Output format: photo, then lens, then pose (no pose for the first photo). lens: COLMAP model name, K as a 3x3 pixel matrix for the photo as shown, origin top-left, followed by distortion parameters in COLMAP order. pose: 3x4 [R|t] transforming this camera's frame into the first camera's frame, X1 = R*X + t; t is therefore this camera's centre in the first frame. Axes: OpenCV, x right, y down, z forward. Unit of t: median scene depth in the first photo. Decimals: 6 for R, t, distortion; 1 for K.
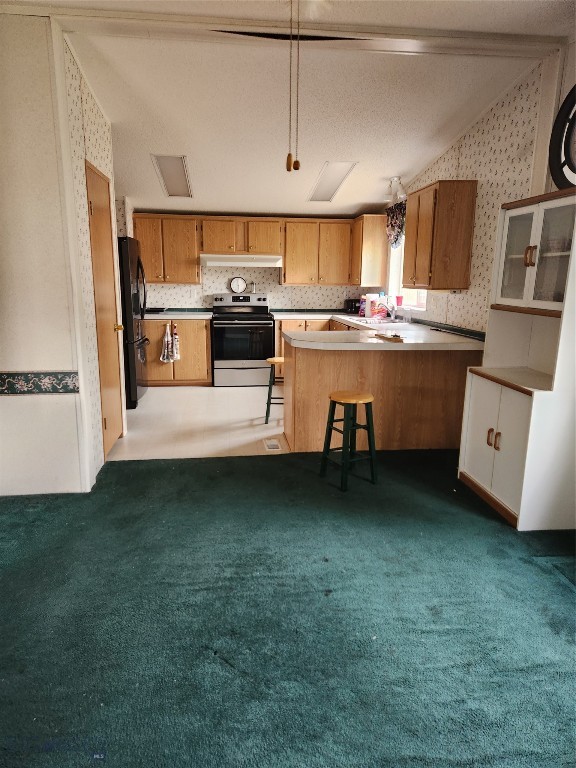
lens RADIAL K [[518.2, 0, 293.1], [0, 518.2, 382.3], [0, 0, 1]] dist [0.086249, -0.096041]
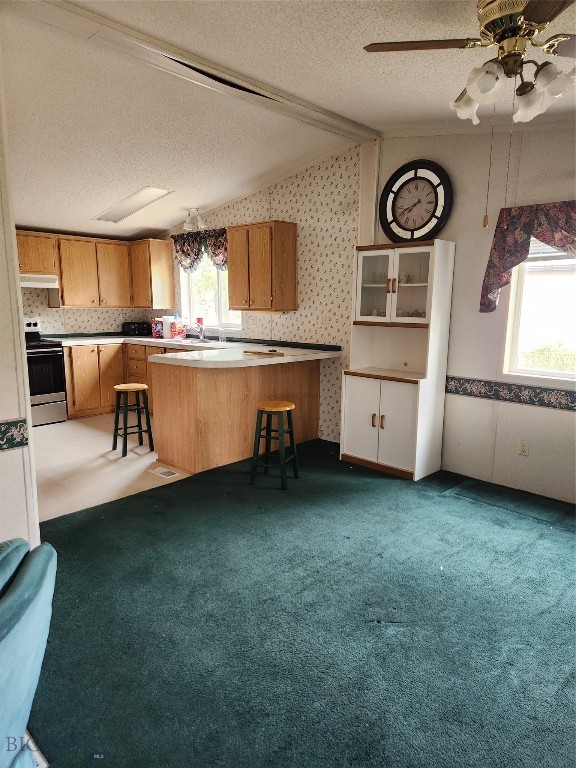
lens RADIAL K [[518.2, 0, 293.1], [0, 518.2, 382.3], [0, 0, 1]] dist [0.086249, -0.096041]
pose [[0.755756, -0.105691, 0.646268, -0.460594], [0.131356, 0.991299, 0.008508, -0.021771], [-0.641544, 0.078461, 0.763063, 0.088931]]
